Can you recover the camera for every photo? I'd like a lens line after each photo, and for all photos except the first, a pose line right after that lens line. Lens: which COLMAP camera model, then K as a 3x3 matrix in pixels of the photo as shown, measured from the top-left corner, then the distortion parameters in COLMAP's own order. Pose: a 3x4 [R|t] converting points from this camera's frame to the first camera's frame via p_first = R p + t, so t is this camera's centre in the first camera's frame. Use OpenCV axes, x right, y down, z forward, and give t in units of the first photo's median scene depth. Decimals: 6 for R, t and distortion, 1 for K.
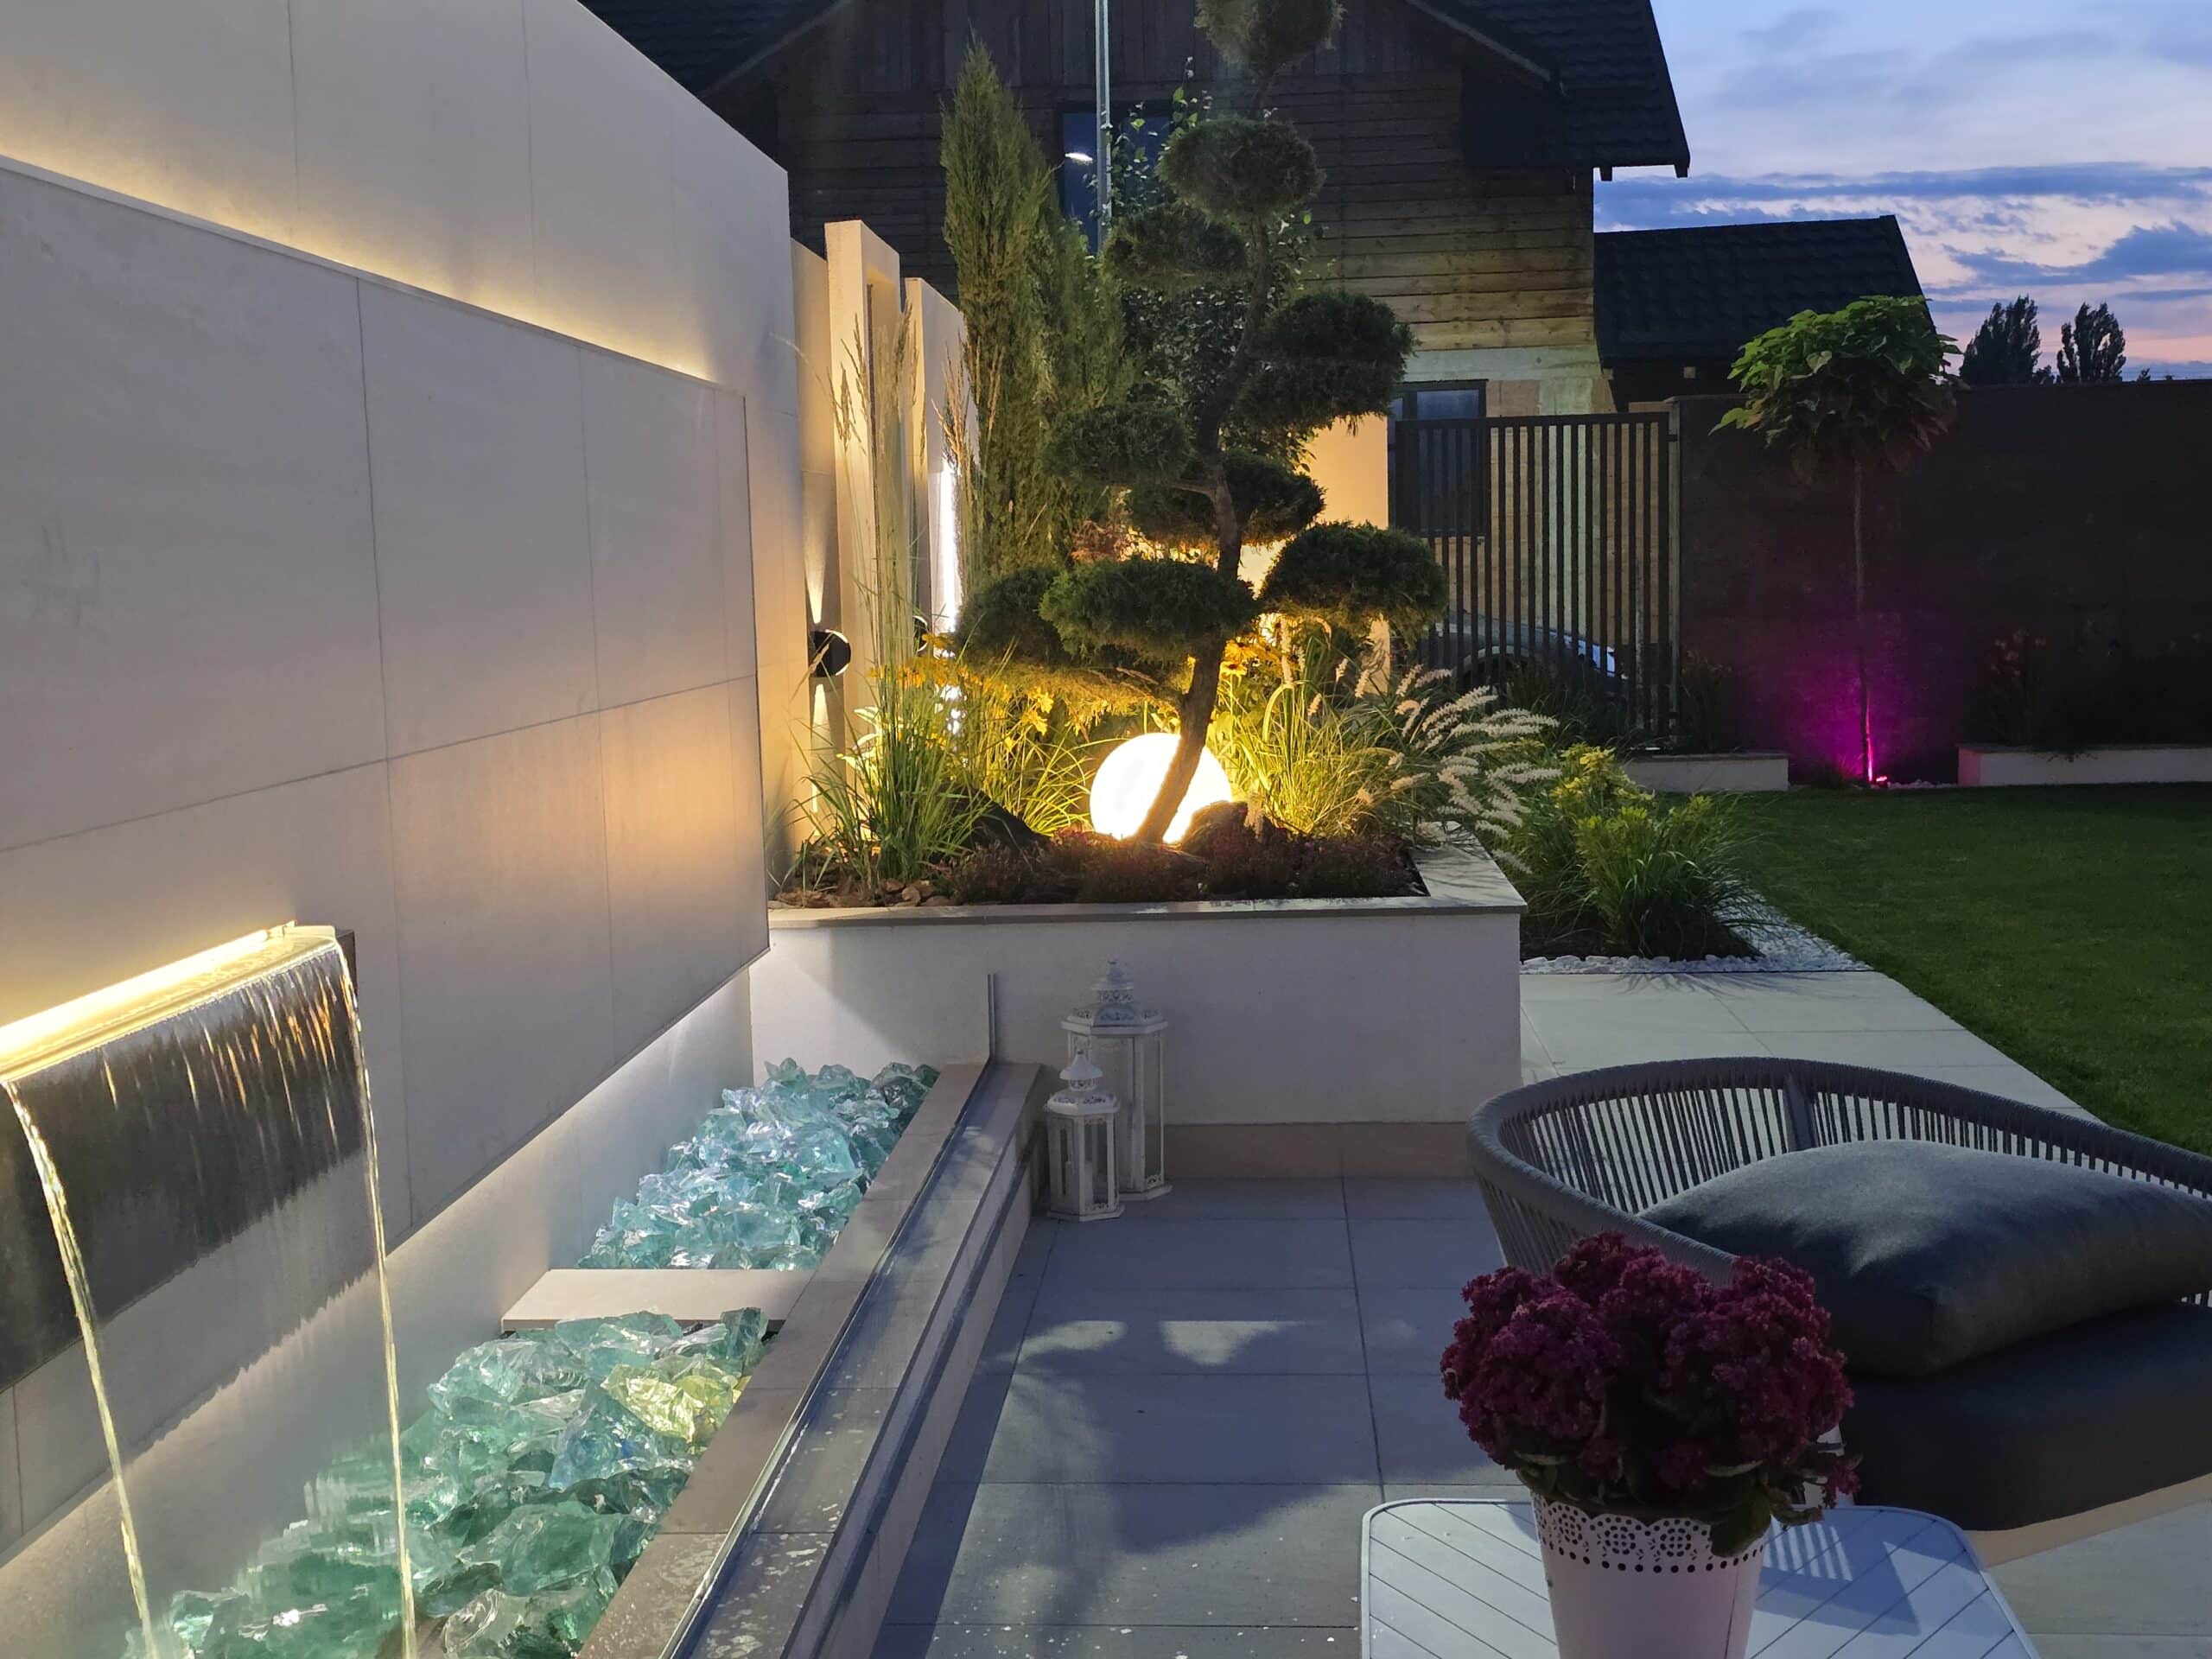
lens RADIAL K [[3048.8, 0, 1099.5], [0, 3048.8, 836.5], [0, 0, 1]] dist [0.568158, -4.222910]
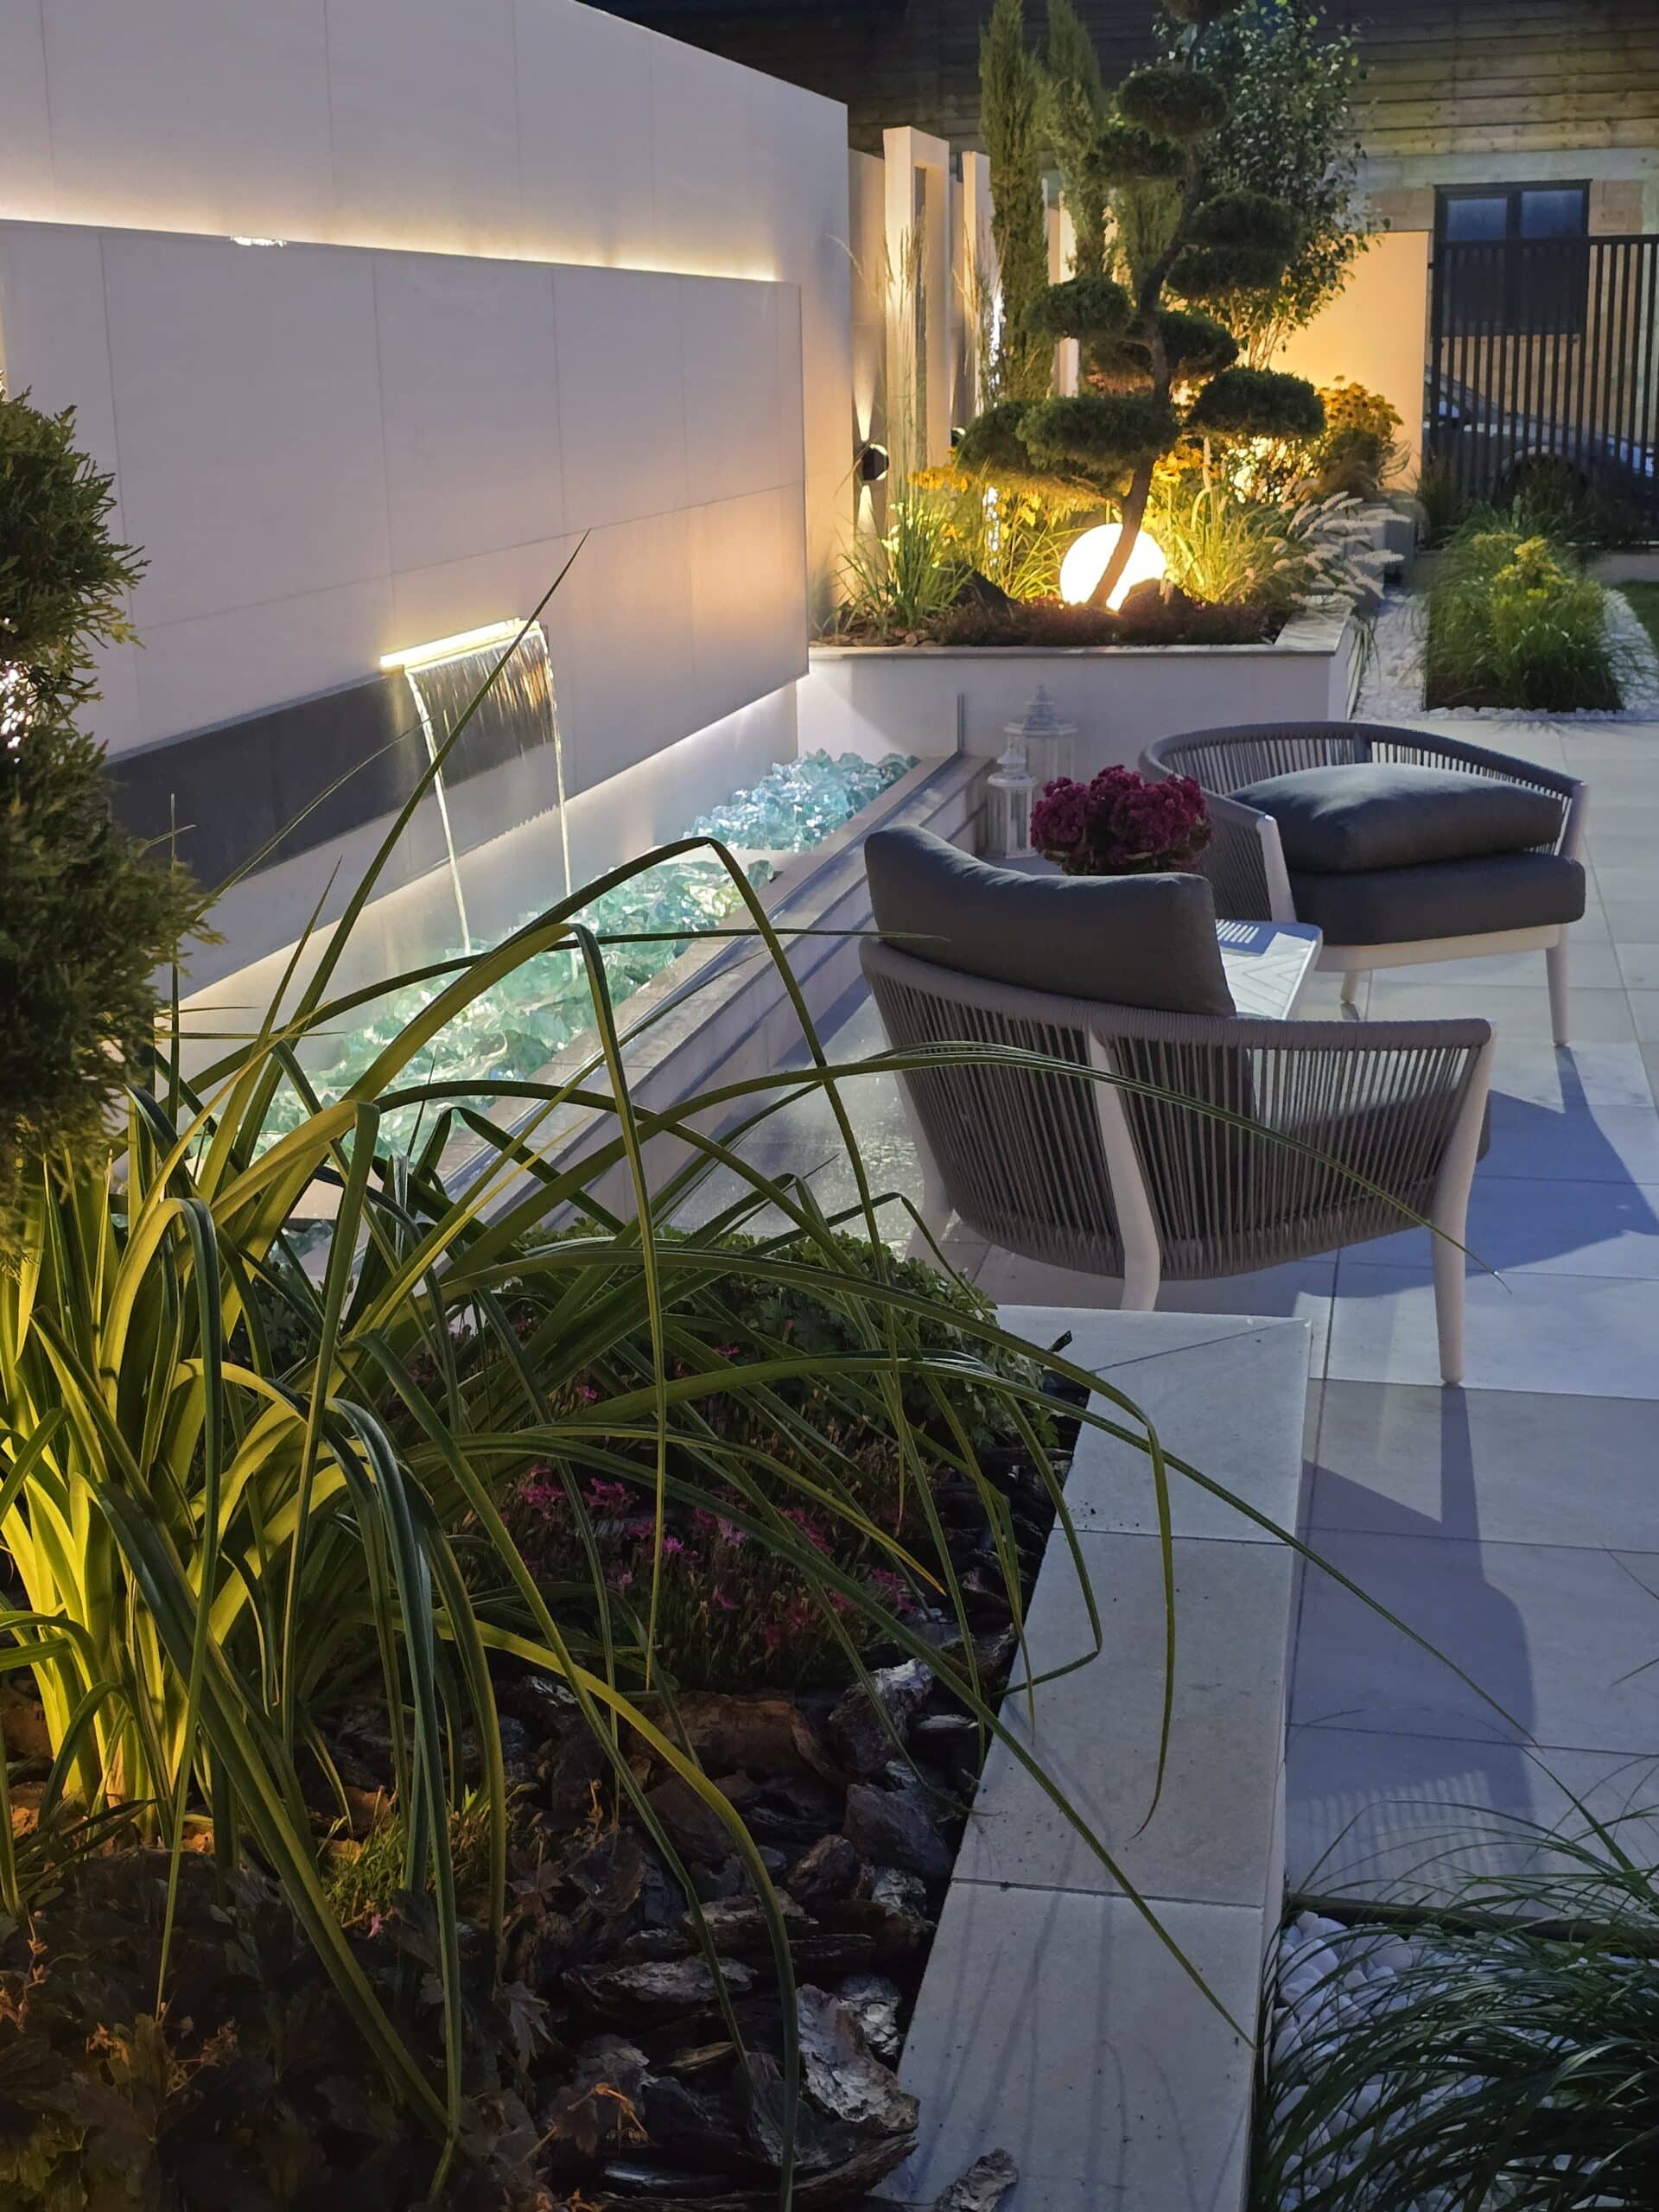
lens RADIAL K [[3088.4, 0, 776.9], [0, 3088.4, 1104.5], [0, 0, 1]] dist [0.039409, -0.072779]
pose [[0.988104, 0.037975, -0.149026, 0.089637], [-0.014850, 0.988066, 0.153313, 0.012028], [0.153069, -0.149276, 0.976876, -0.404946]]
